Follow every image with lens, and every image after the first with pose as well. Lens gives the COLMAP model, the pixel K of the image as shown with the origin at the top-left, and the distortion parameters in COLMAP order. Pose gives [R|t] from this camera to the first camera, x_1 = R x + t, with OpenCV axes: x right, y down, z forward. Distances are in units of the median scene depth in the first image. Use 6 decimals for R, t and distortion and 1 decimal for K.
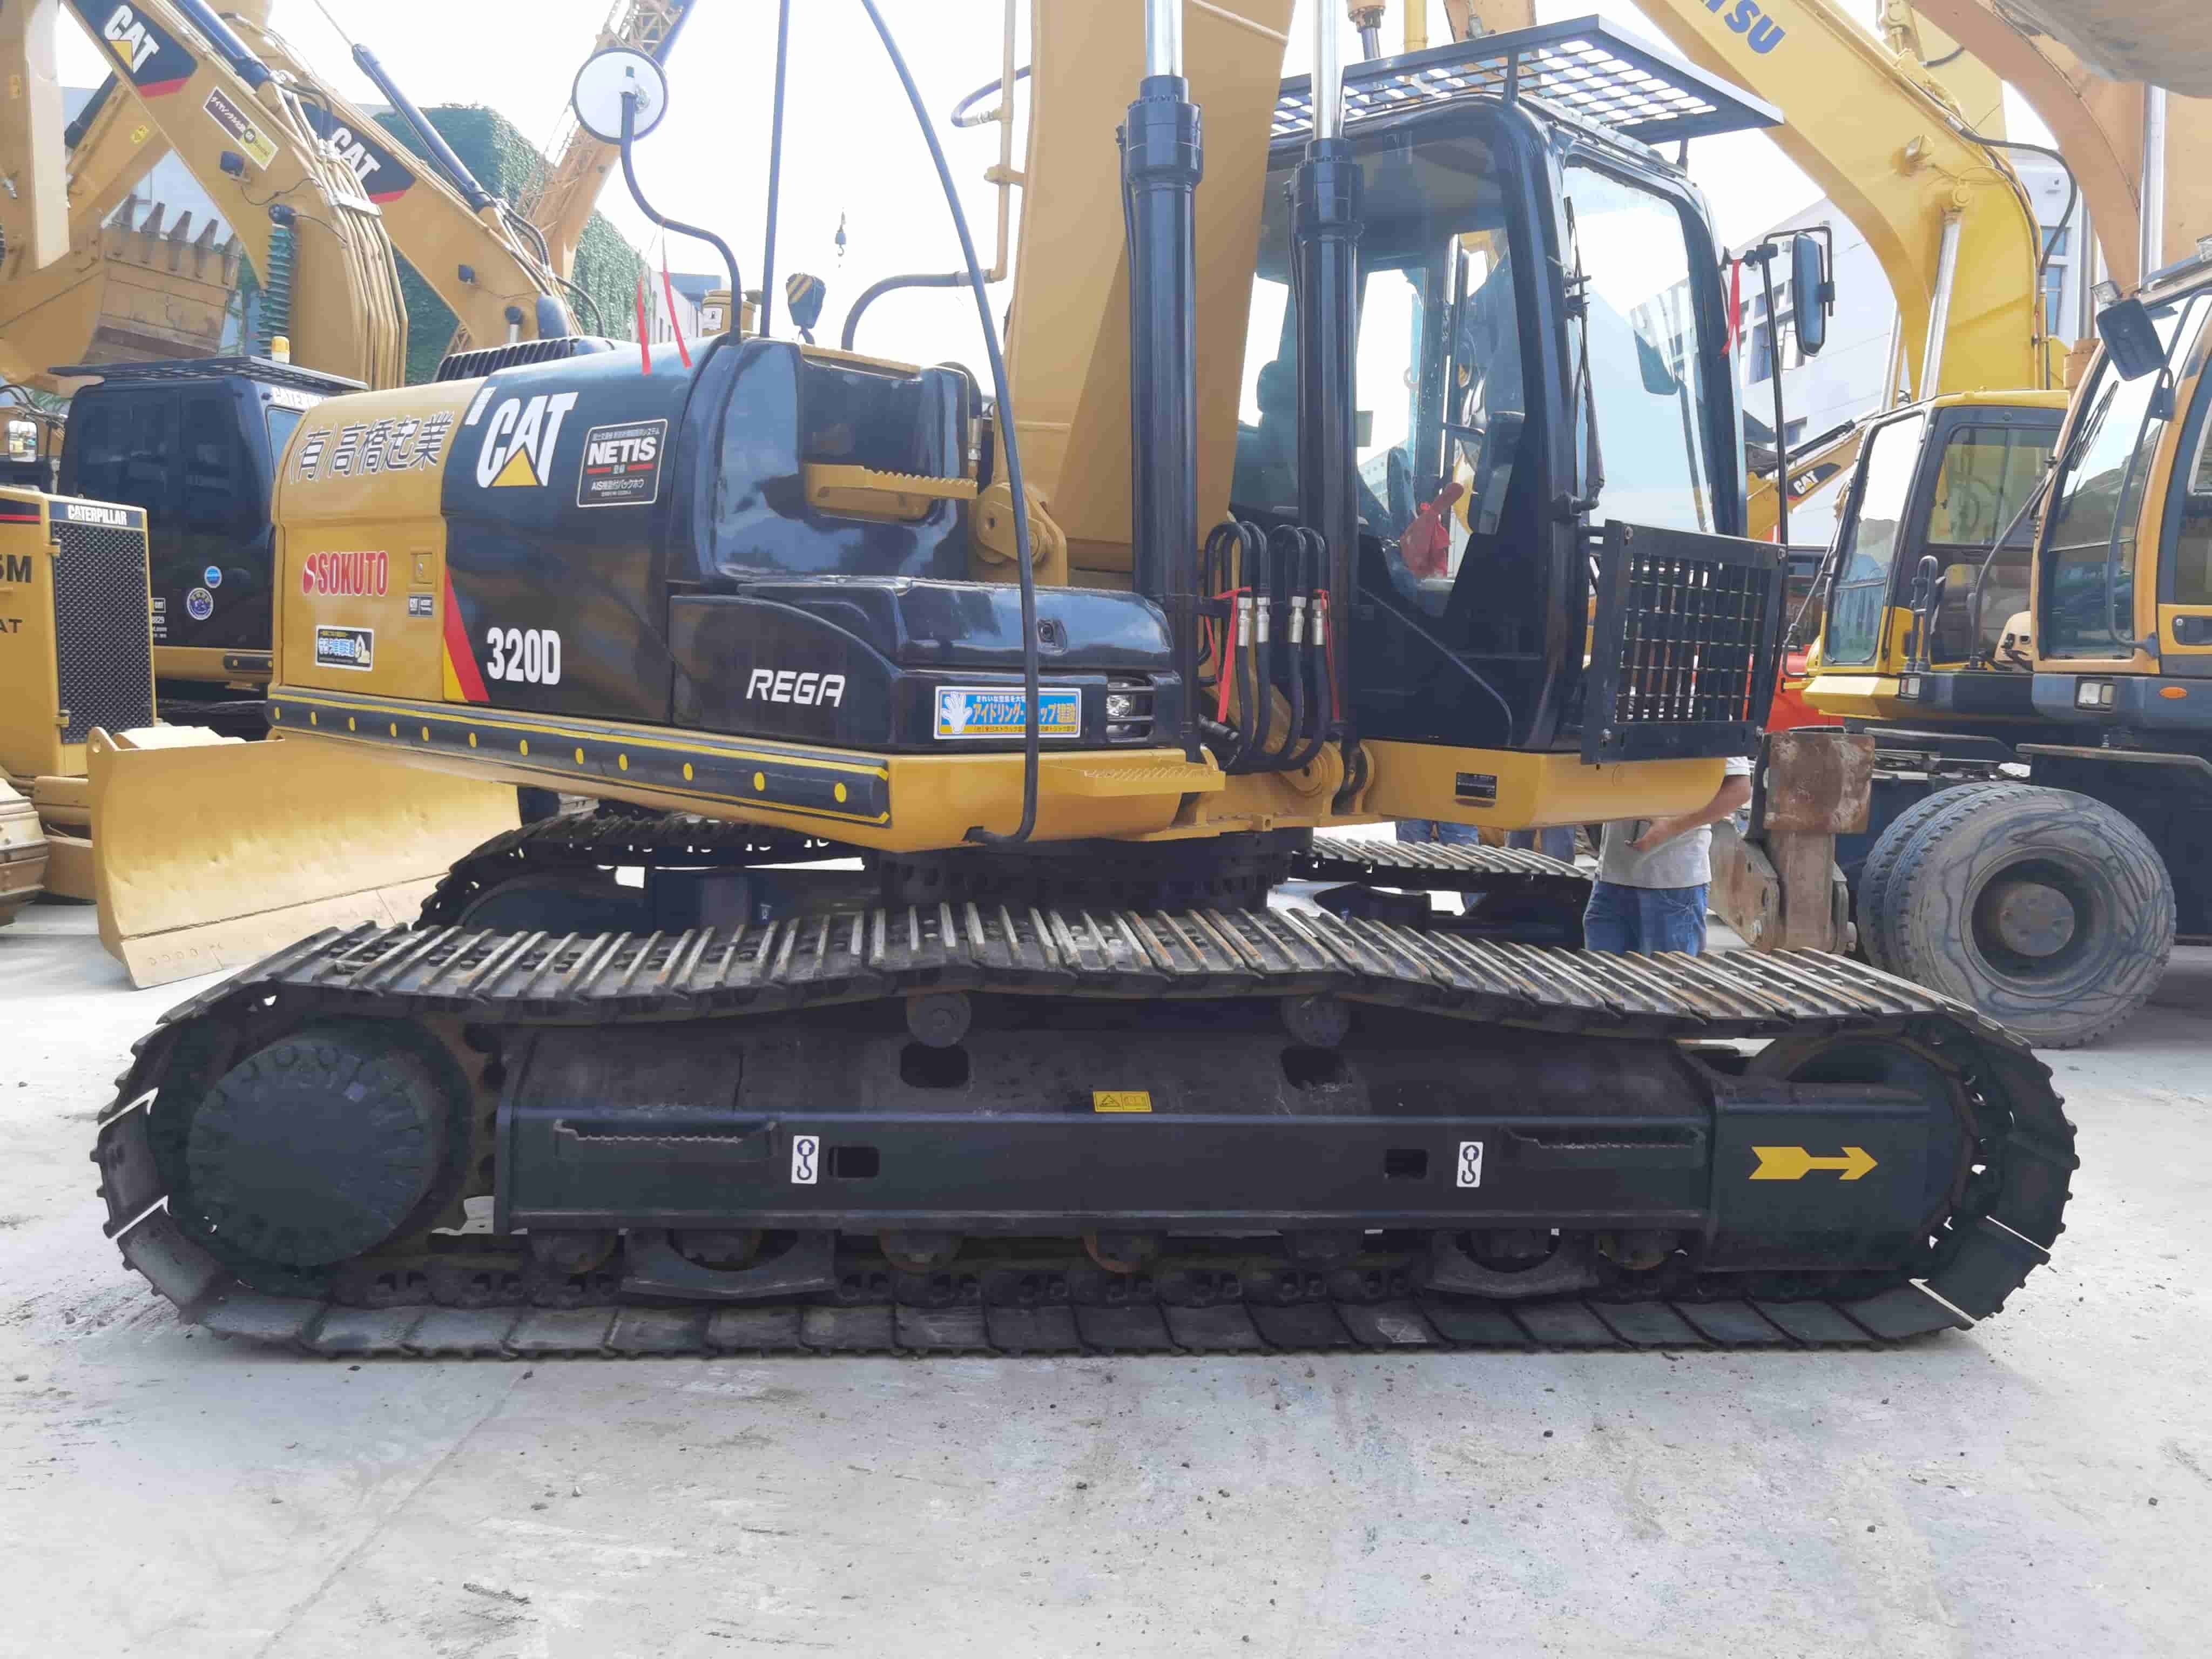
lens RADIAL K [[1774.7, 0, 1104.0], [0, 1774.7, 820.4], [0, 0, 1]] dist [0.020335, -0.020598]
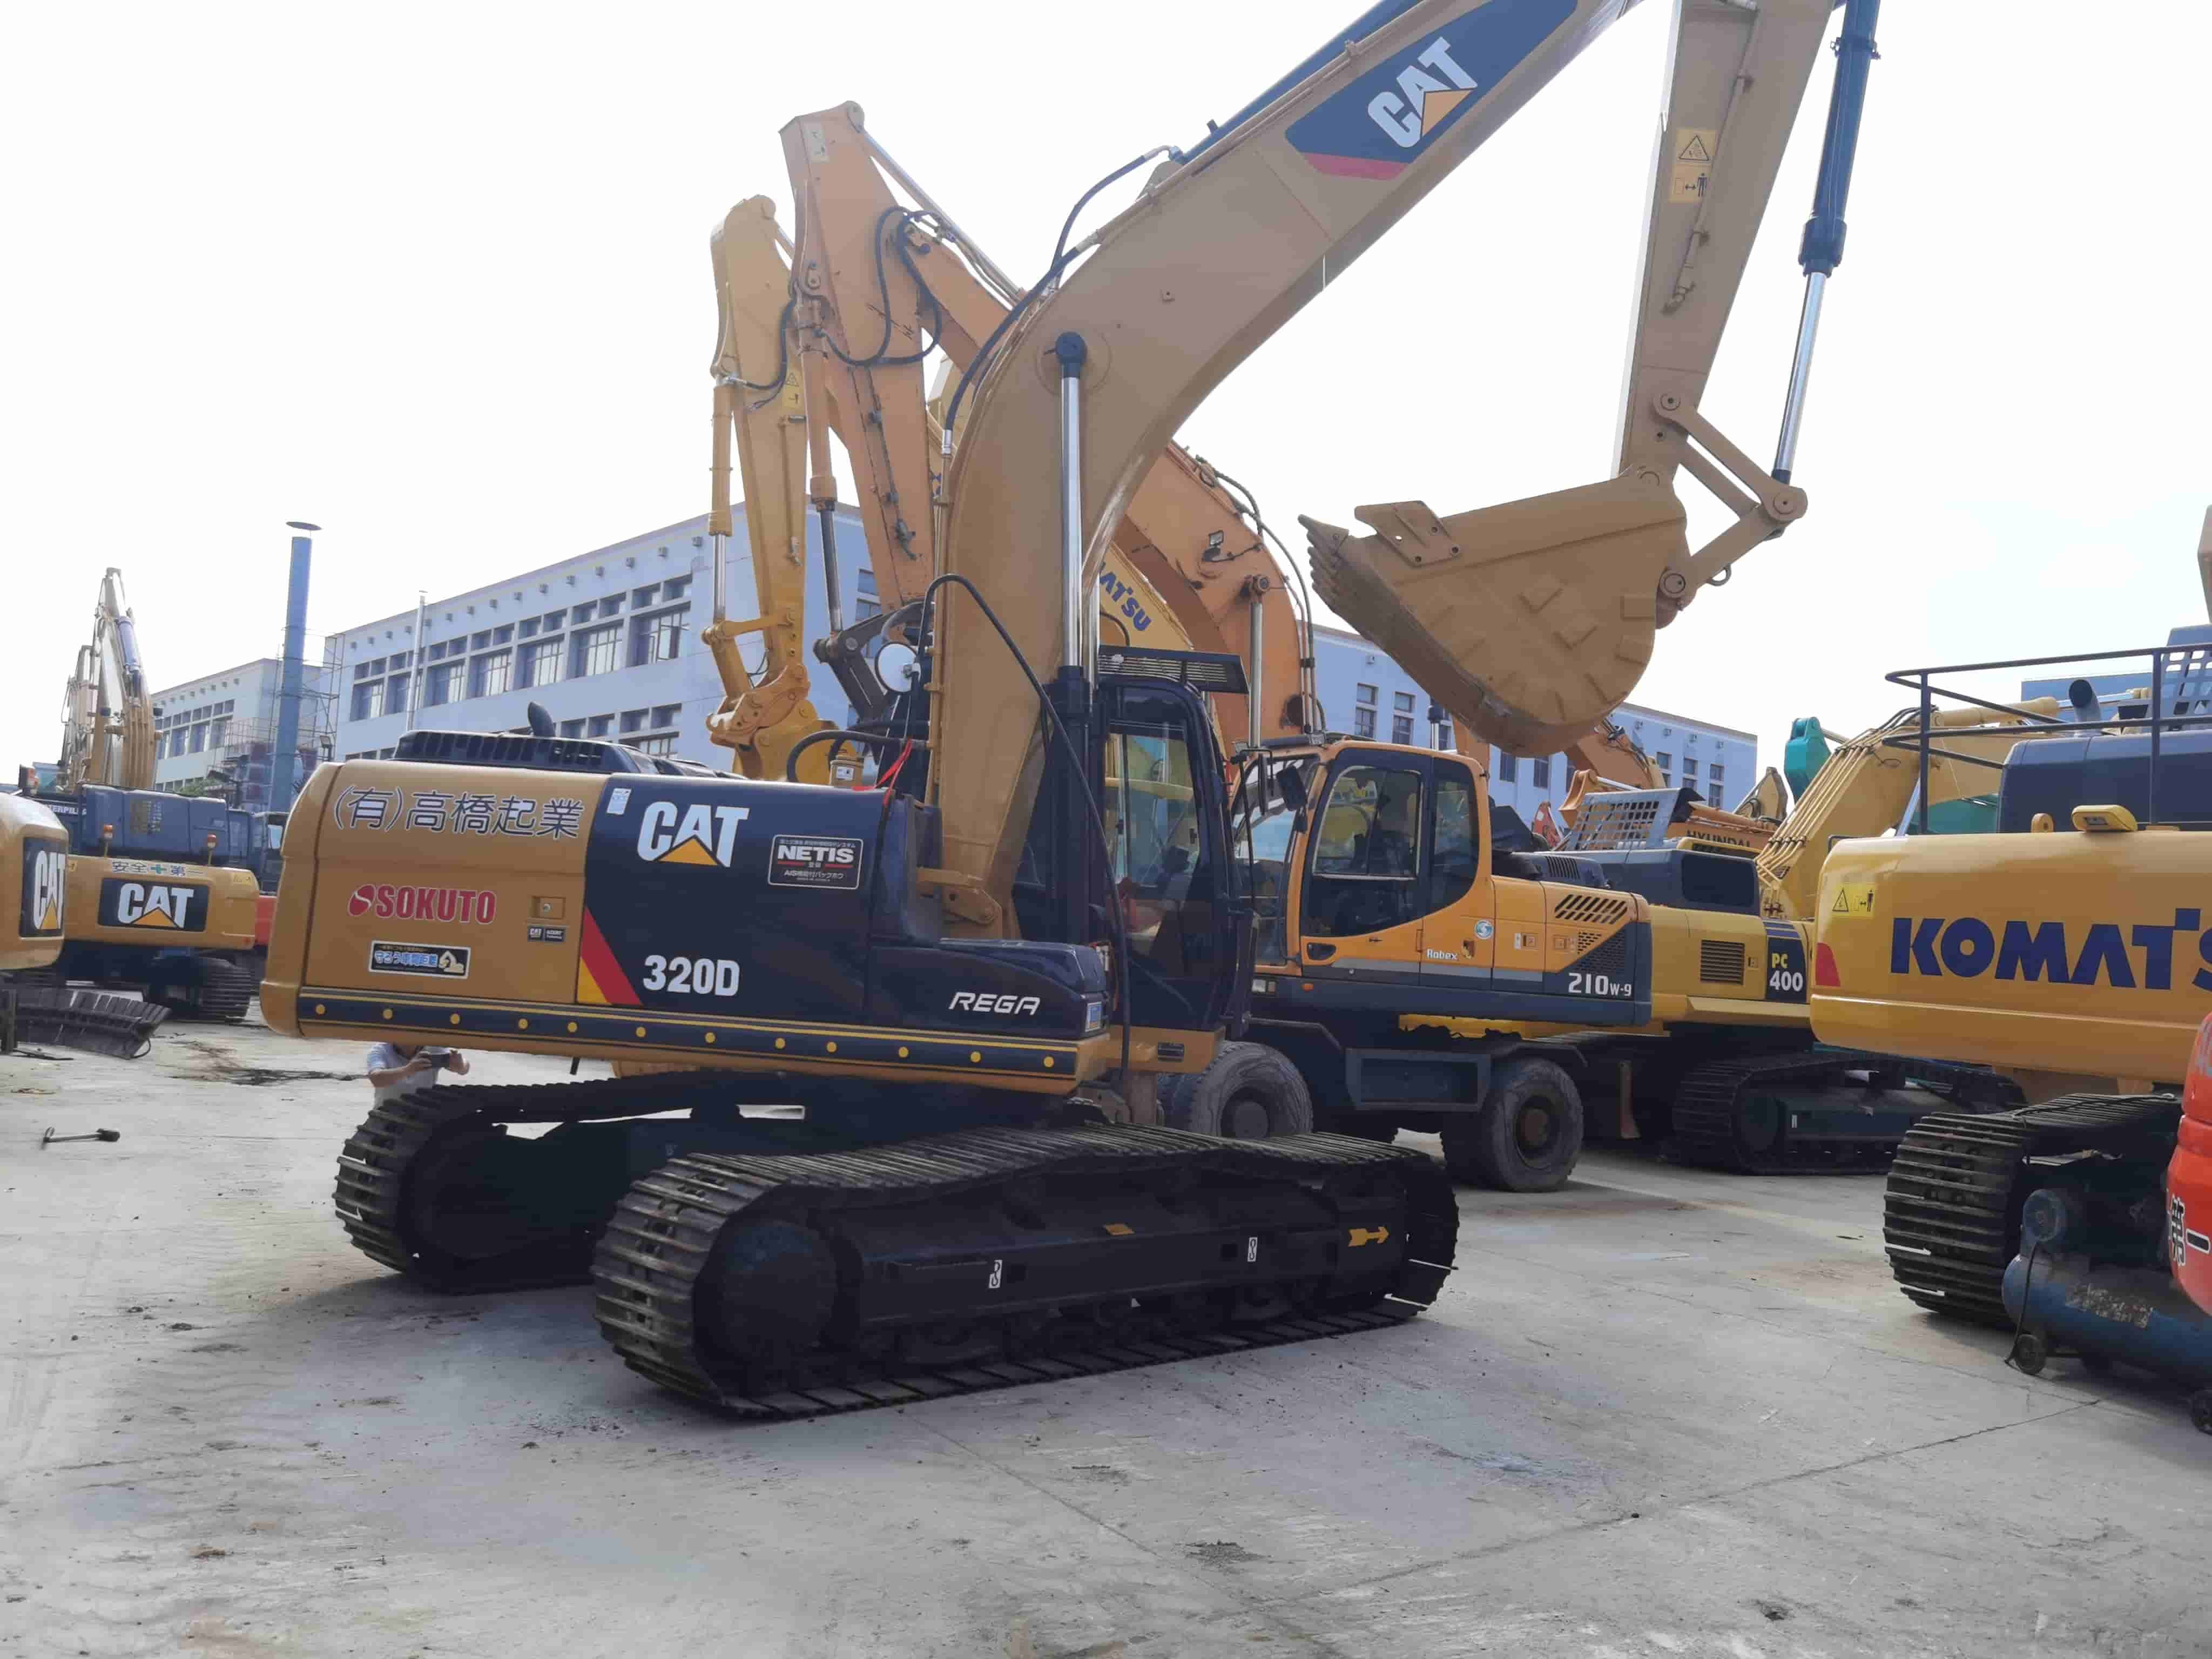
lens RADIAL K [[1774.7, 0, 1116.8], [0, 1774.7, 820.9], [0, 0, 1]] dist [0.020335, -0.020598]
pose [[0.789148, 0.059615, 0.611304, -1.041772], [0.026528, 0.991042, -0.130893, -0.016913], [-0.613631, 0.119511, 0.780497, -0.440531]]
